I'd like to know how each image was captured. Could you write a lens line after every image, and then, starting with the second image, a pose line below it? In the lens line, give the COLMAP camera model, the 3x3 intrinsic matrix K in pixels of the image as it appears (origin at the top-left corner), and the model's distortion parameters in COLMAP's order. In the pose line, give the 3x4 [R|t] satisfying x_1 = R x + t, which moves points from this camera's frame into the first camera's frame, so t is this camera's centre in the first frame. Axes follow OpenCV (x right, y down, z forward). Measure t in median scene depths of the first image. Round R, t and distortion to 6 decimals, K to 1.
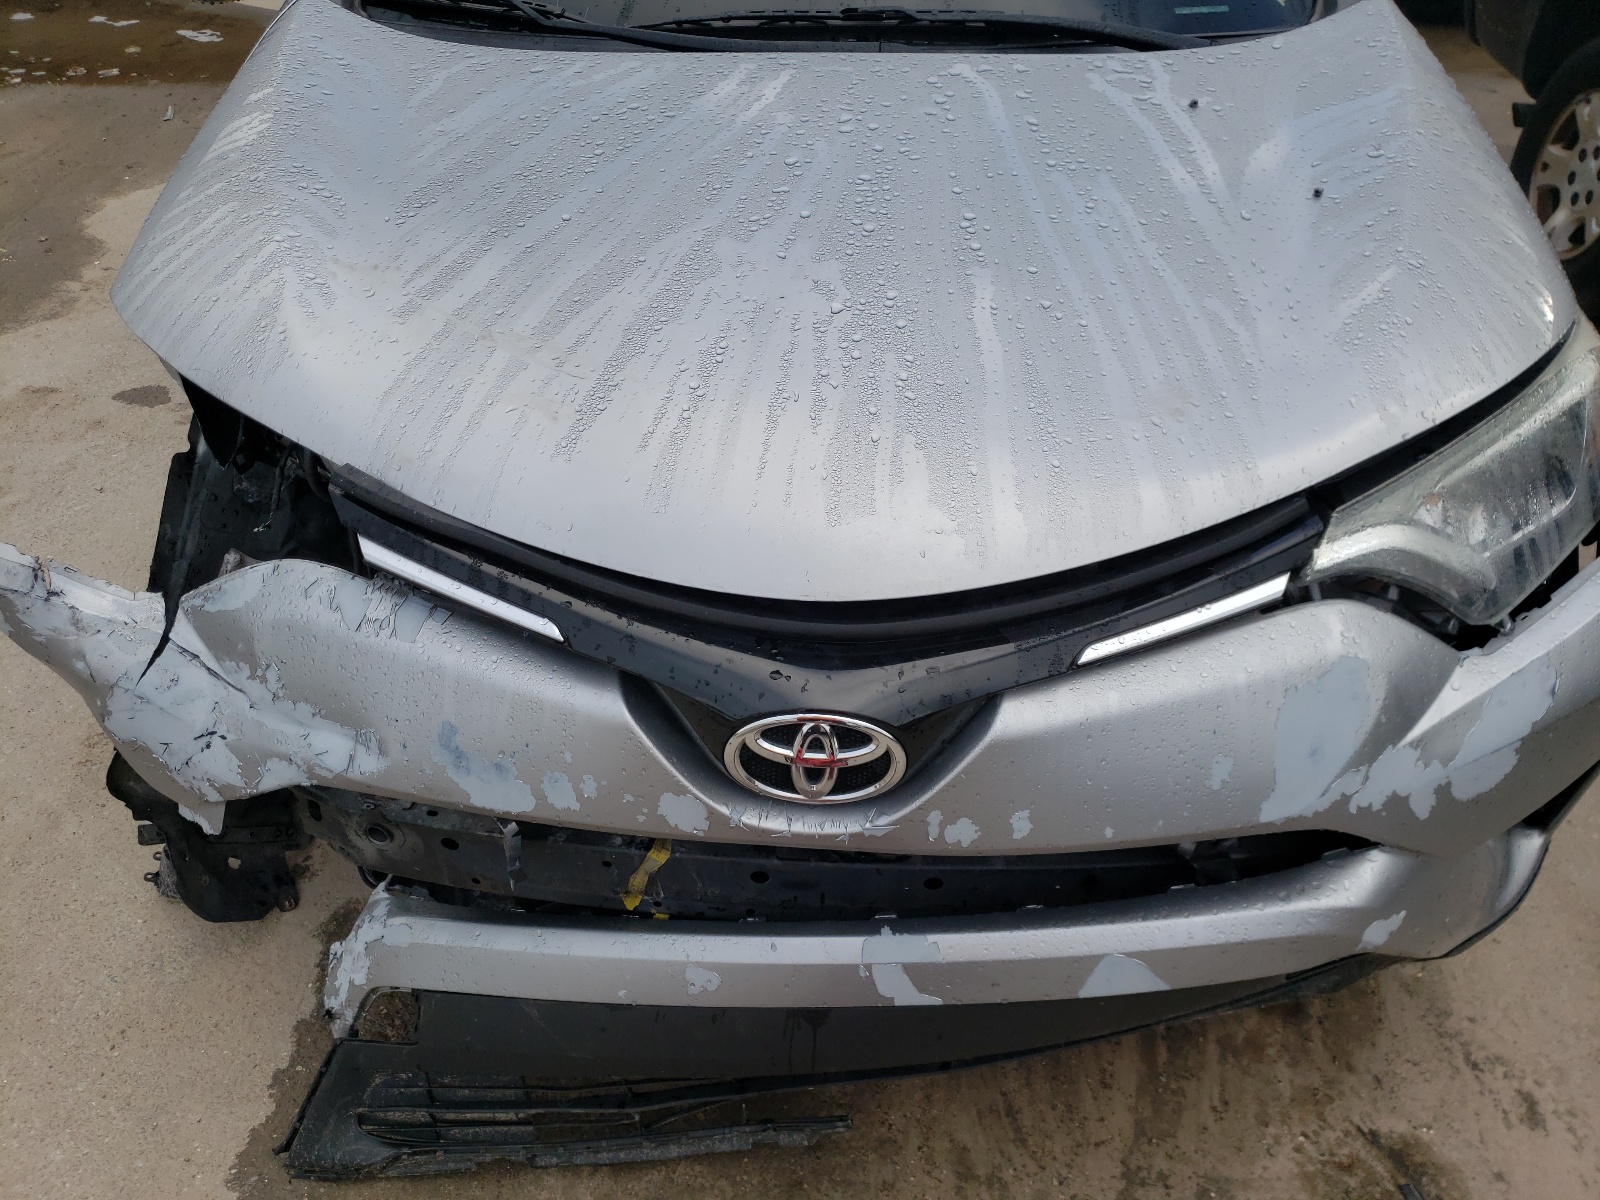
lens RADIAL K [[1251.8, 0, 836.4], [0, 1251.8, 600.1], [0, 0, 1]] dist [0.003427, 0.000034]
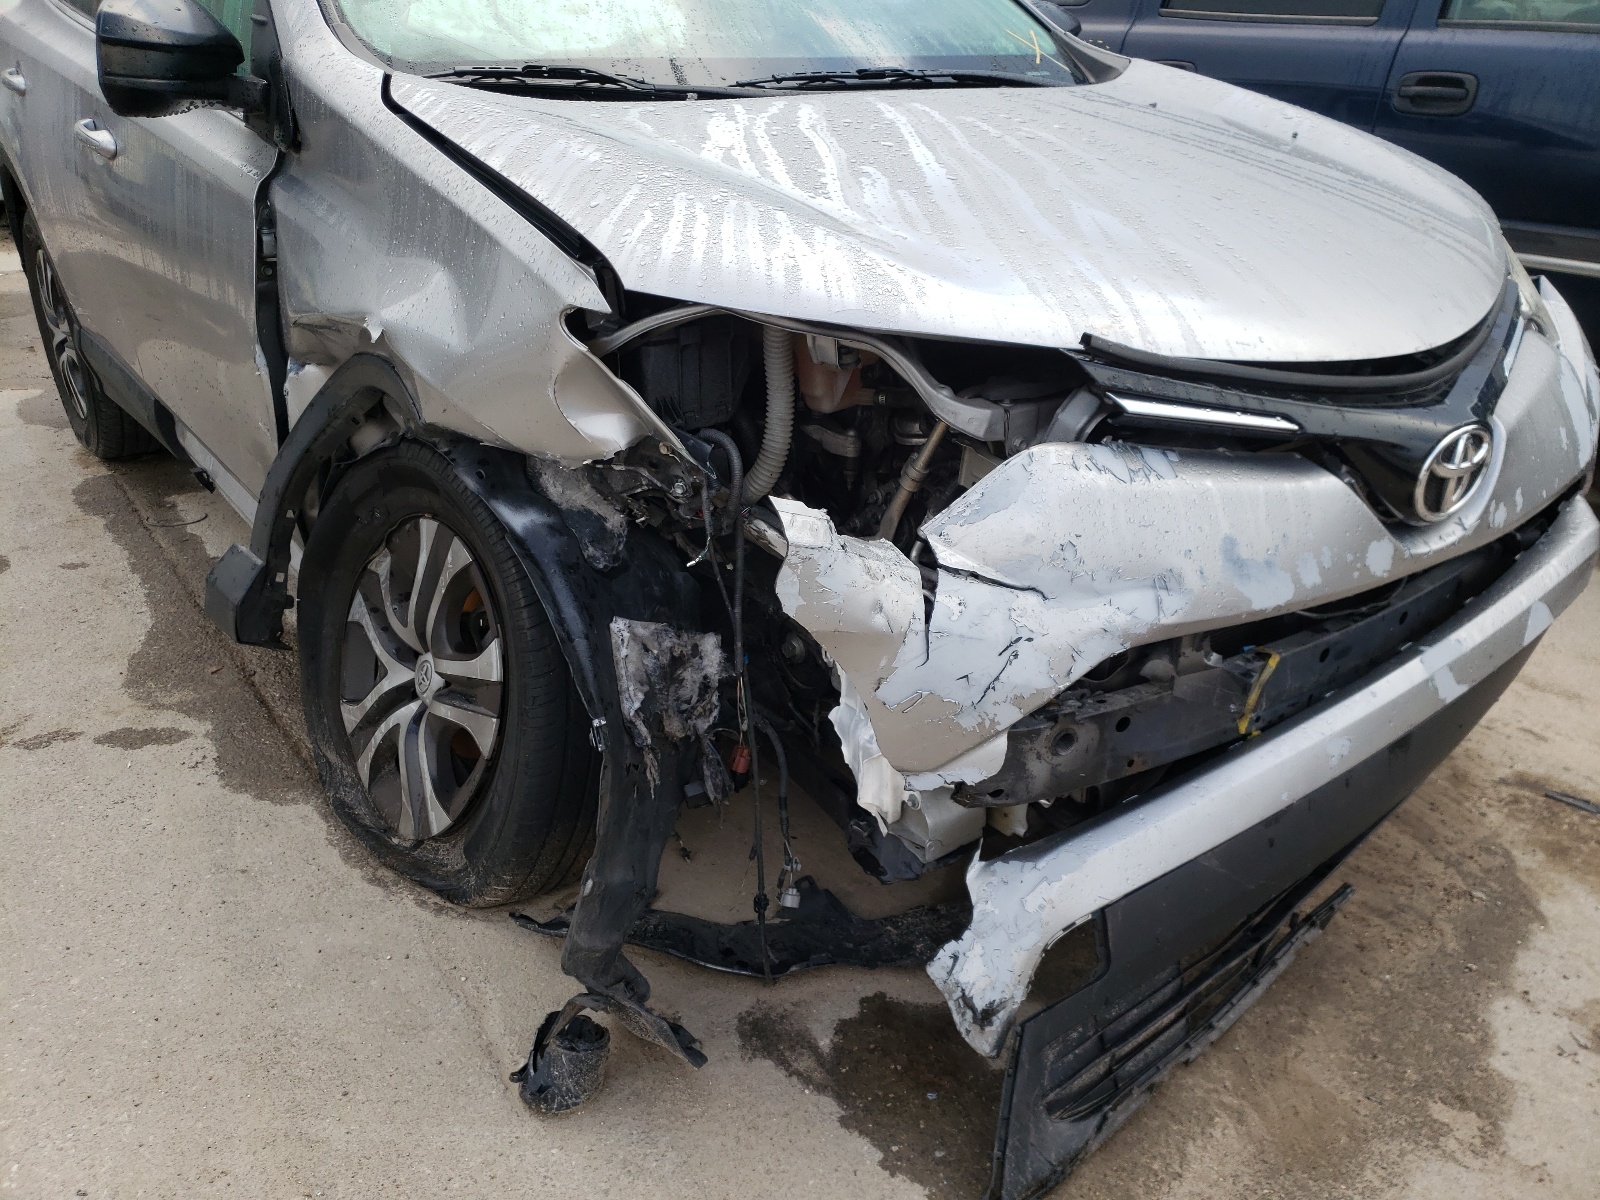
lens RADIAL K [[1251.8, 0, 836.4], [0, 1251.8, 600.1], [0, 0, 1]] dist [0.003427, 0.000034]
pose [[0.762795, -0.257083, 0.593340, -1.014214], [0.369712, 0.926195, -0.073998, 0.085227], [-0.530525, 0.275810, 0.801544, 0.263777]]
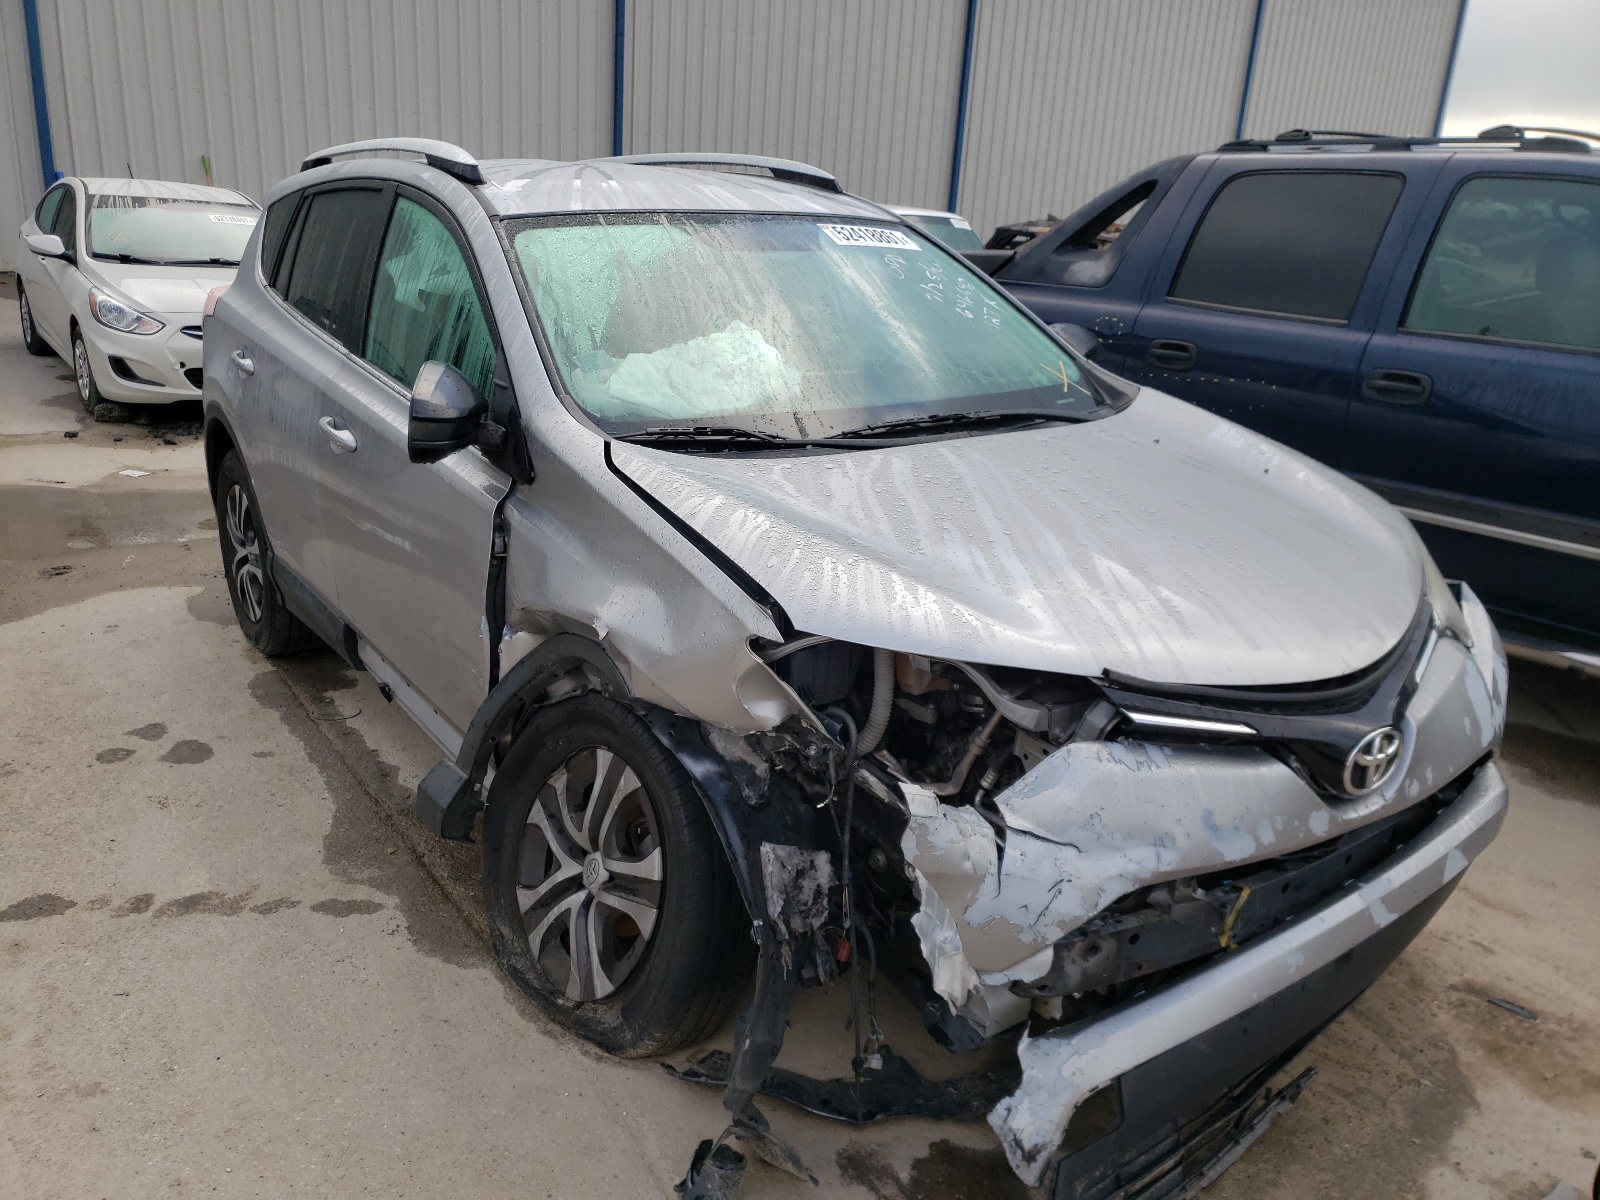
lens RADIAL K [[1228.9, 0, 800.0], [0, 1228.9, 600.0], [0, 0, 1]] dist [-0.001078, 0.002421]
pose [[0.793874, -0.155007, 0.587995, -1.300804], [0.336285, 0.917554, -0.212146, 0.010130], [-0.506633, 0.366151, 0.780549, -0.034411]]
